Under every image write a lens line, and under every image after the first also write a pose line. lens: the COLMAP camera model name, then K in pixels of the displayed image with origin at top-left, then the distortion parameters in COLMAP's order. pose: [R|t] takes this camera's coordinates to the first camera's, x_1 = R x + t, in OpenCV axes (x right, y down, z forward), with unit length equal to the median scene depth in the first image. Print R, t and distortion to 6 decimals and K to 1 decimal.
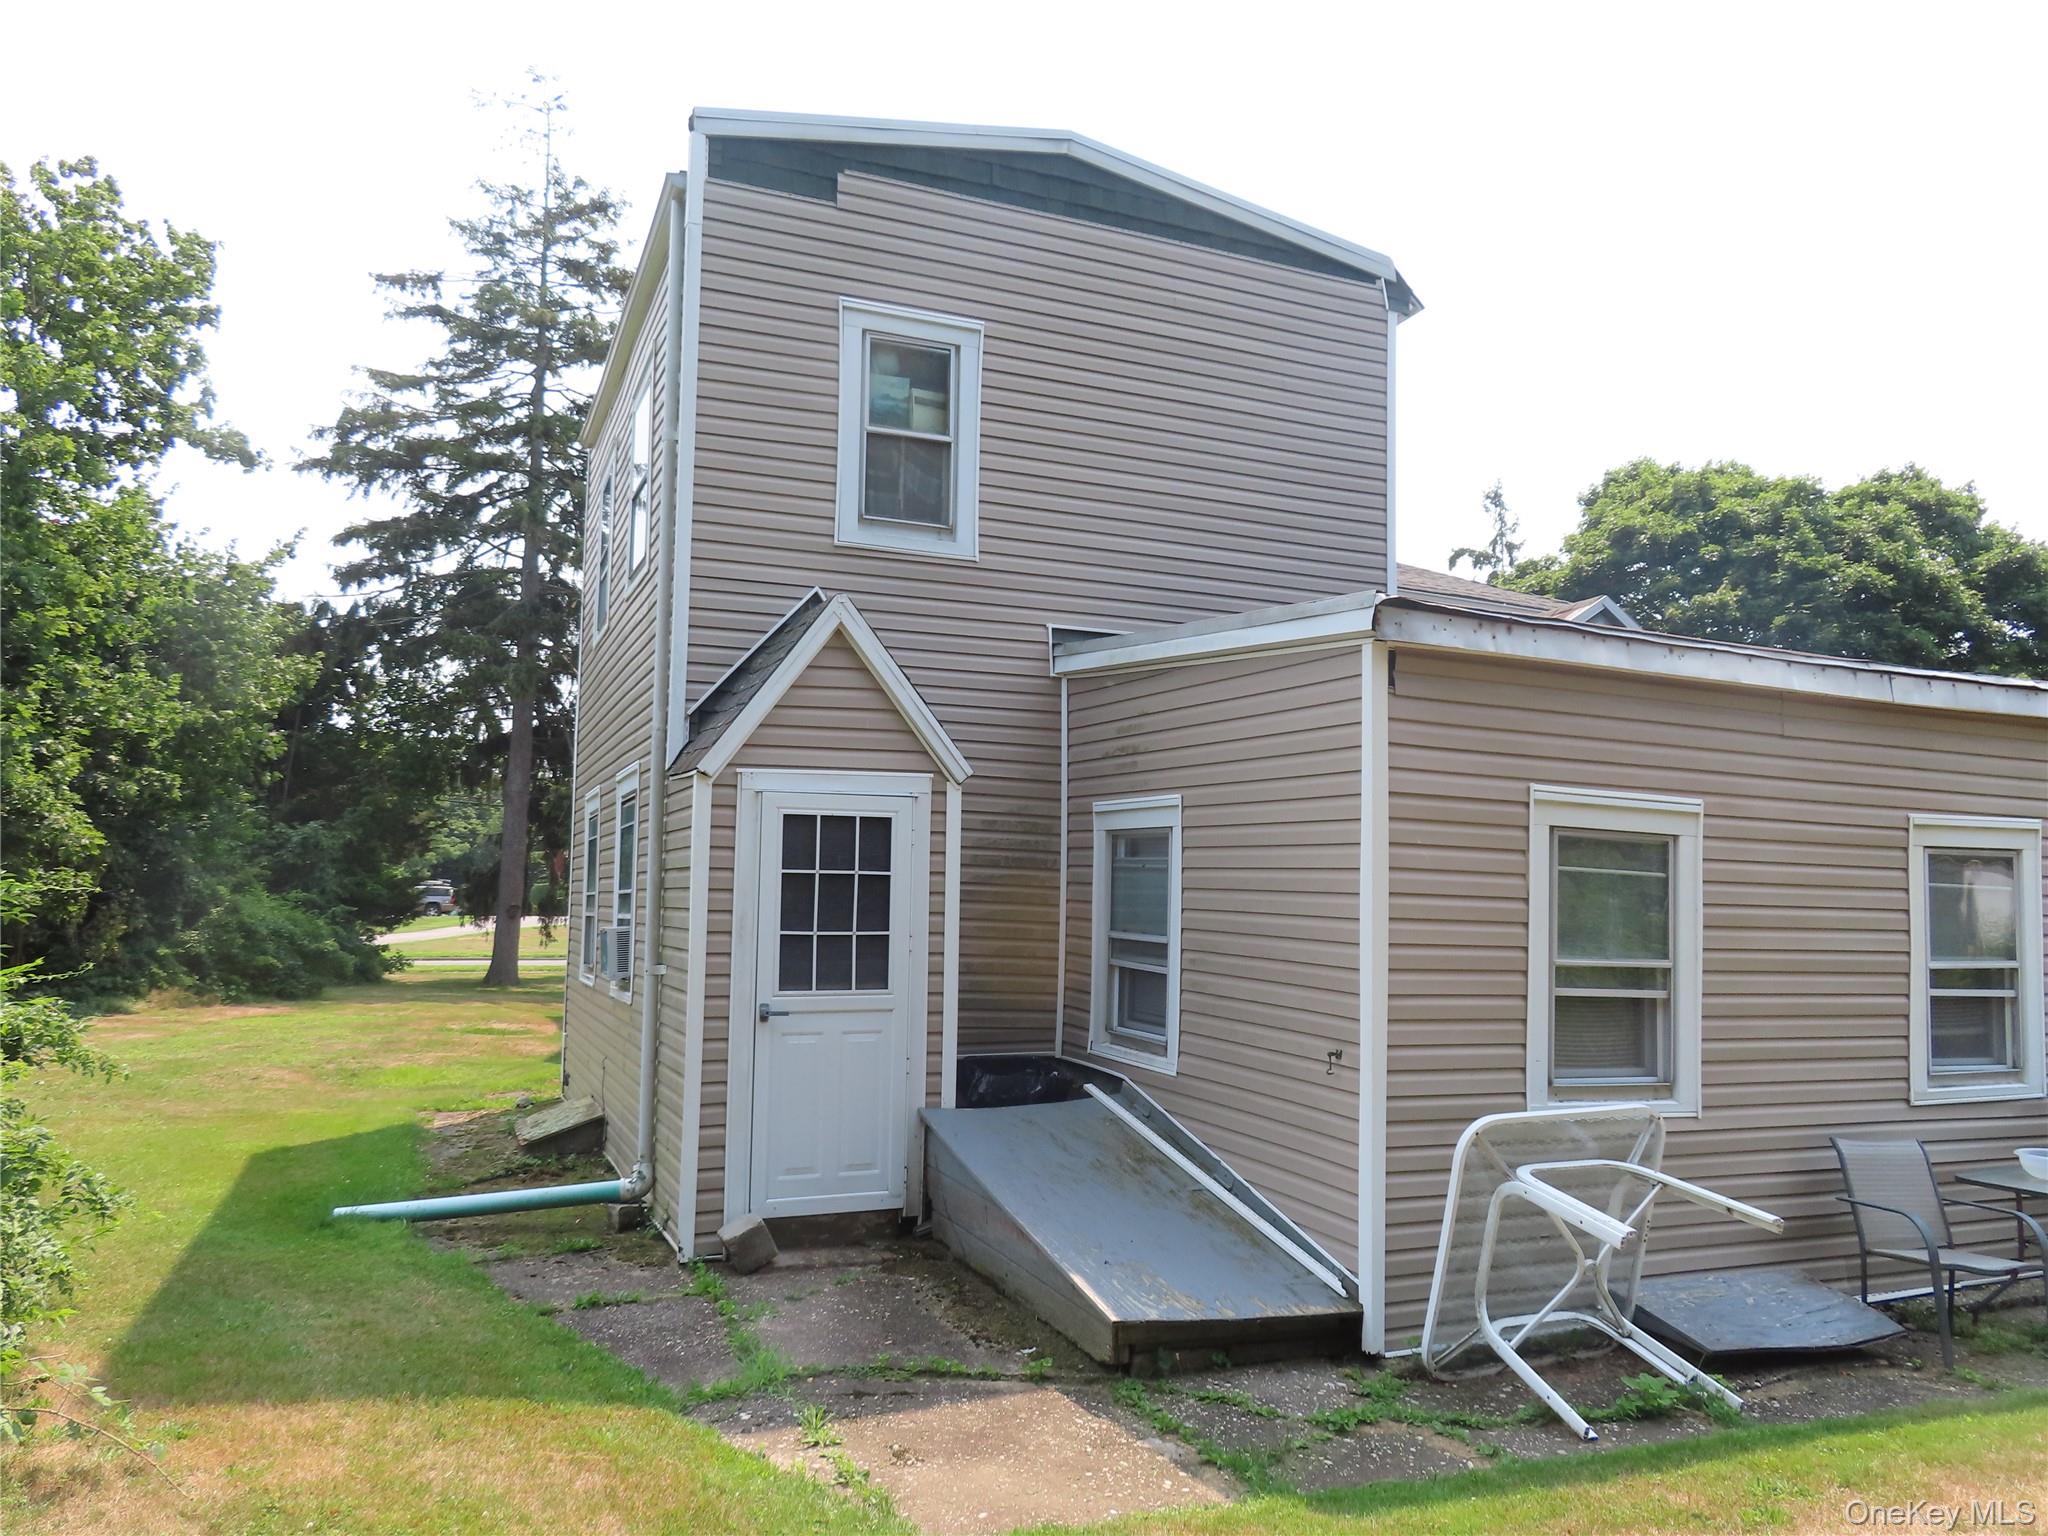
lens RADIAL K [[1474.1, 0, 1026.7], [0, 1474.1, 773.8], [0, 0, 1]] dist [-0.002490, -0.006841]
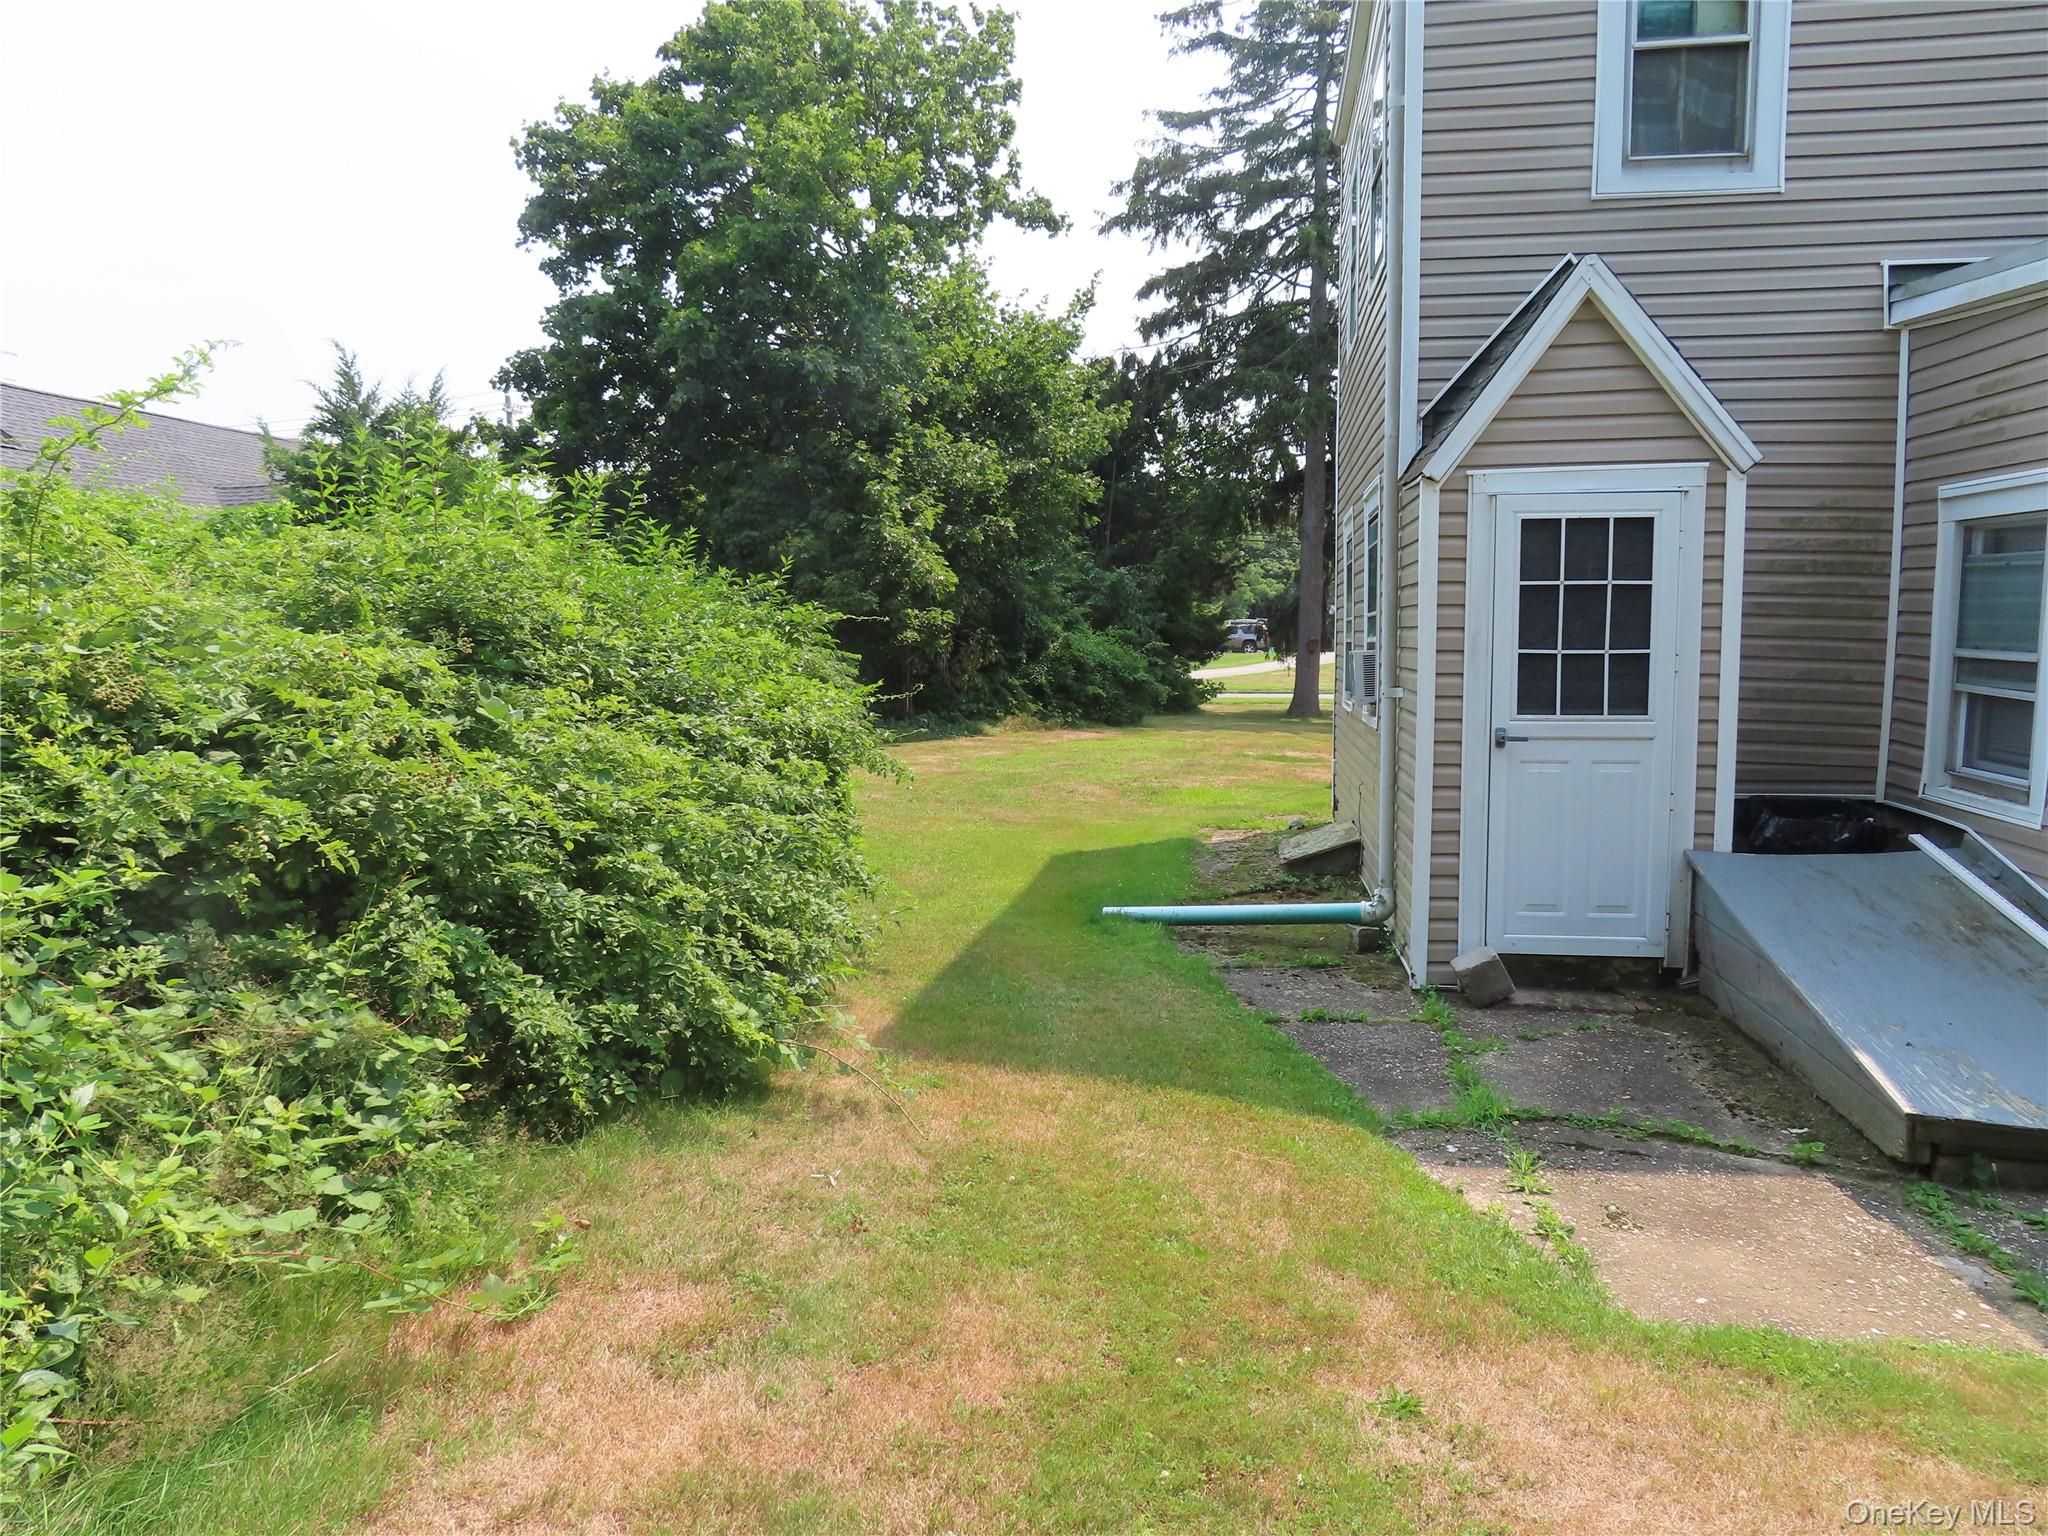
lens RADIAL K [[1475.1, 0, 1024.0], [0, 1475.1, 768.0], [0, 0, 1]] dist [-0.001562, 0.007569]
pose [[0.858067, 0.032643, -0.512500, 0.036721], [0.056566, 0.985897, 0.157502, 0.016627], [0.510413, -0.164137, 0.844119, 0.059127]]
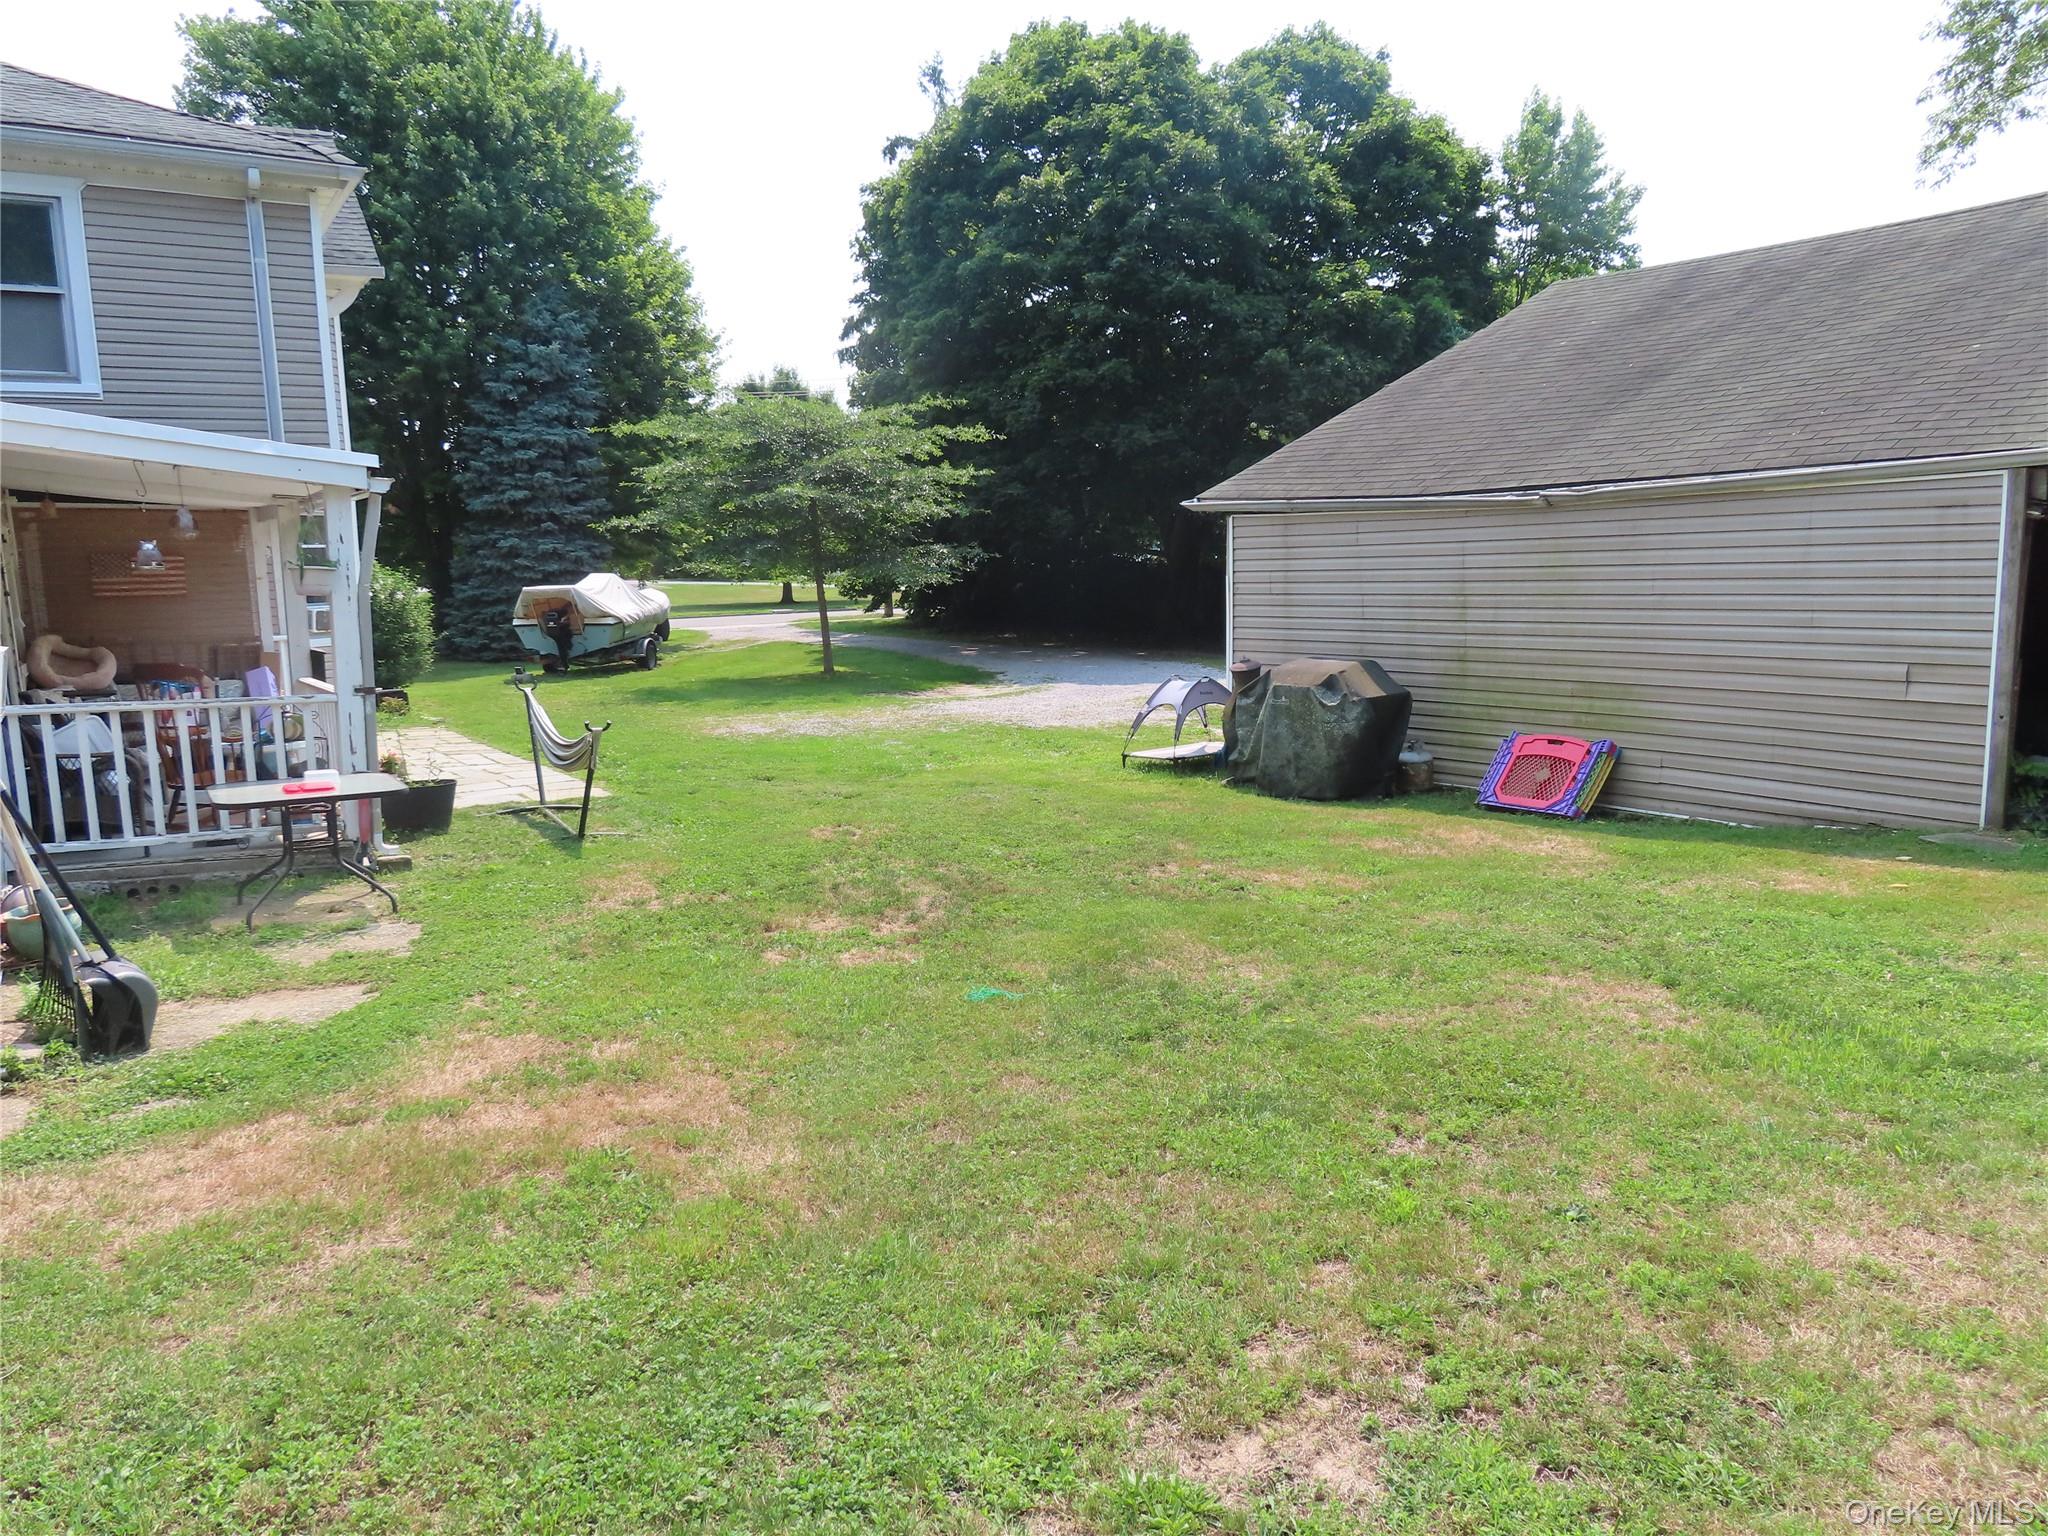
lens RADIAL K [[1494.4, 0, 1013.1], [0, 1494.4, 756.2], [0, 0, 1]] dist [-0.000512, -0.000813]
pose [[0.983944, -0.080396, 0.159345, 0.917620], [0.043123, 0.973438, 0.224853, 0.047272], [-0.173190, -0.214372, 0.961275, 0.236974]]
